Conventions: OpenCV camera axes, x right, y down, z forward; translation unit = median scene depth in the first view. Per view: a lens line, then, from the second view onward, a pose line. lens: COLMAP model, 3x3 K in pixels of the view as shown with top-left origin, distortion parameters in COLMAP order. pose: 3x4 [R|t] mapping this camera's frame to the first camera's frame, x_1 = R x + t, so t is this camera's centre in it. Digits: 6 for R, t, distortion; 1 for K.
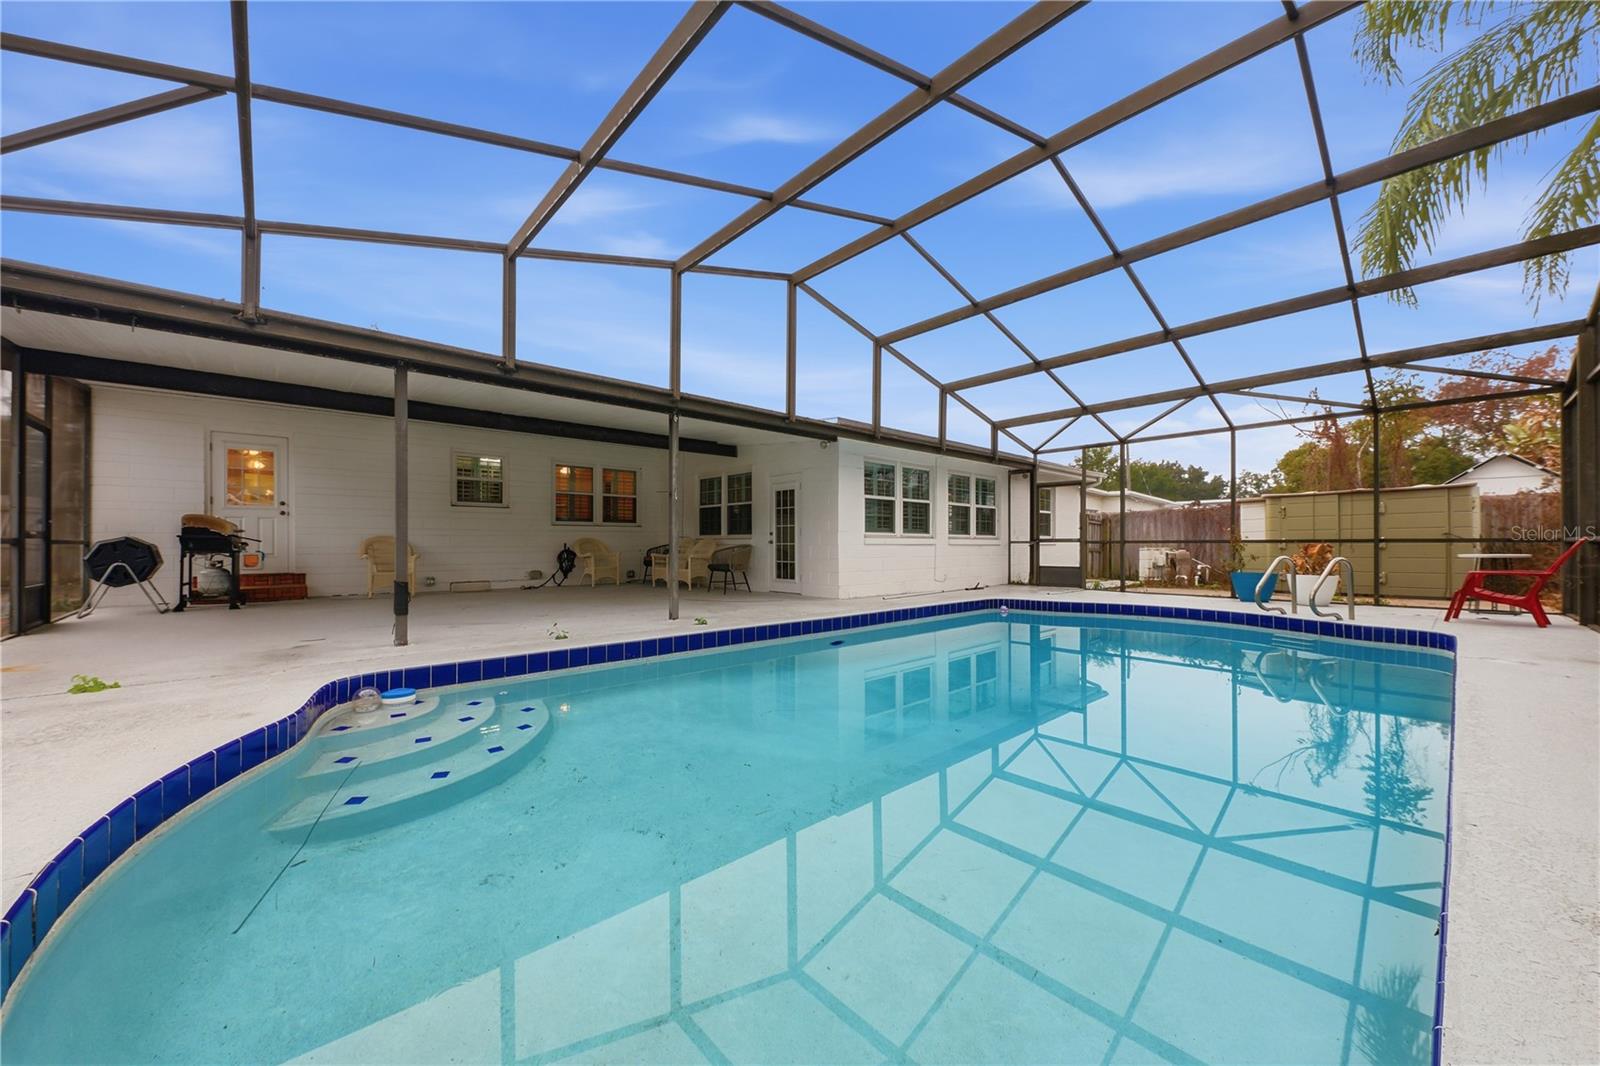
lens RADIAL K [[585.7, 0, 807.0], [0, 585.7, 540.7], [0, 0, 1]] dist [-0.001969, -0.000250]
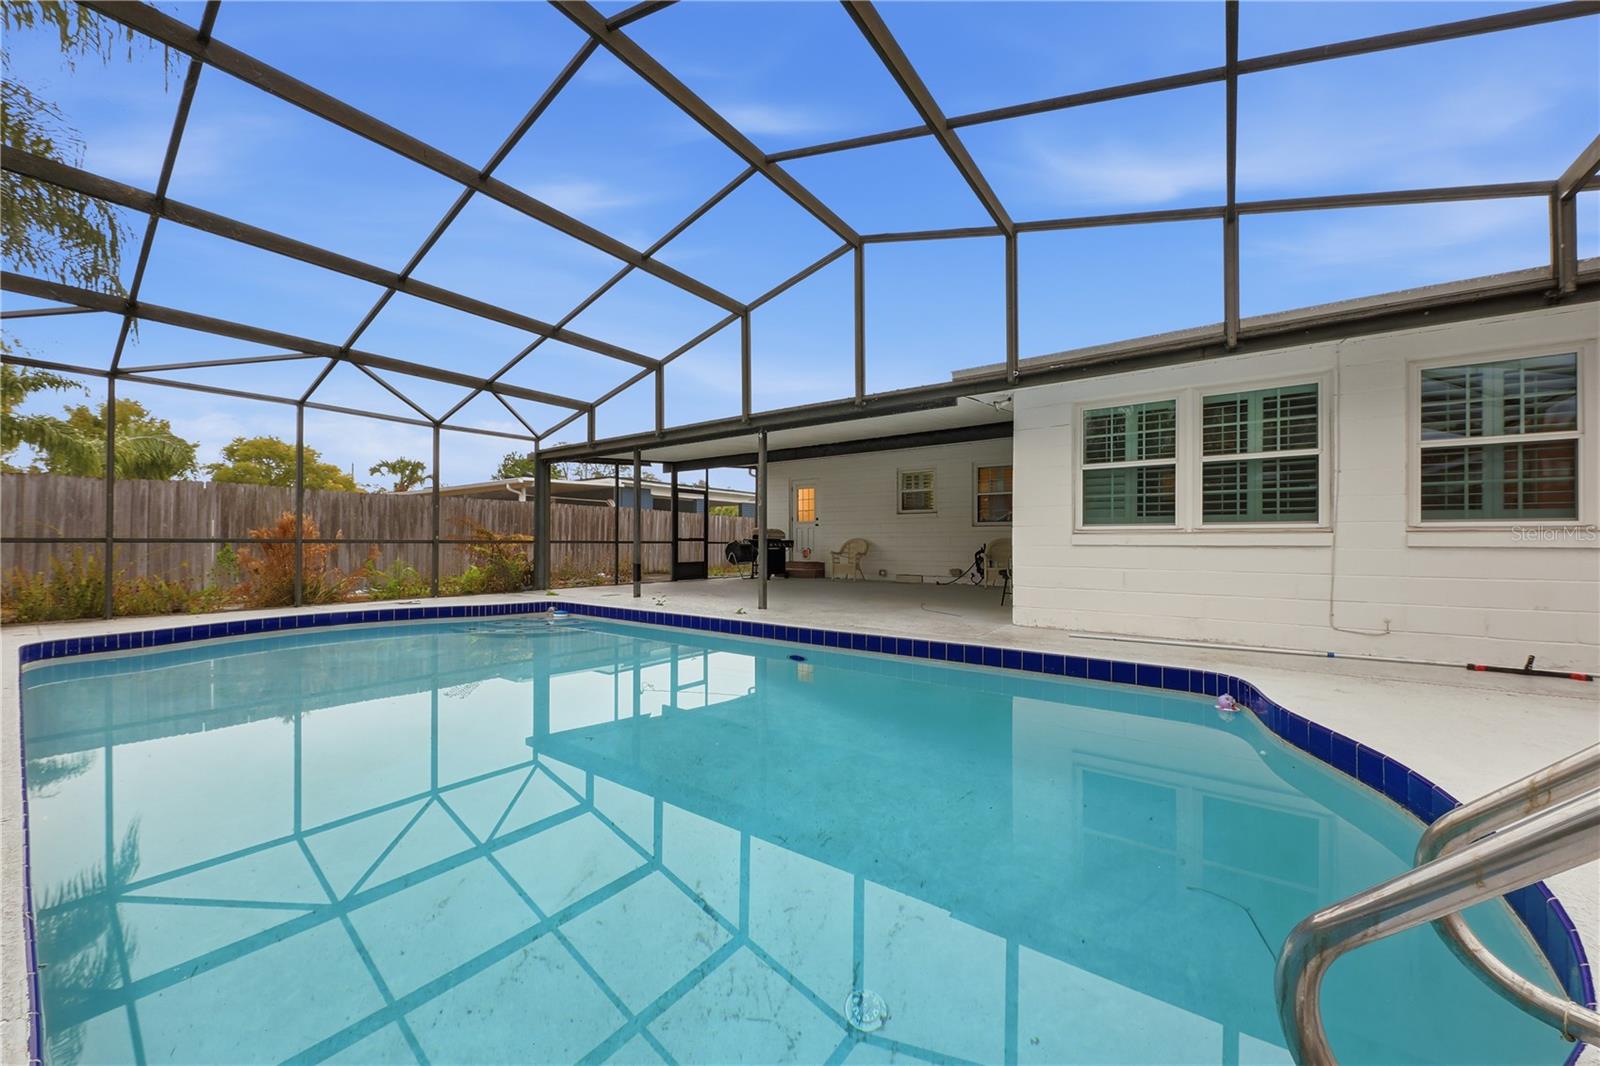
lens RADIAL K [[585.7, 0, 792.2], [0, 585.7, 539.1], [0, 0, 1]] dist [-0.001969, -0.000250]
pose [[0.194118, -0.007891, -0.980946, 0.644192], [0.002365, 0.999969, -0.007576, 0.003786], [0.980975, -0.000850, 0.194131, 0.577047]]
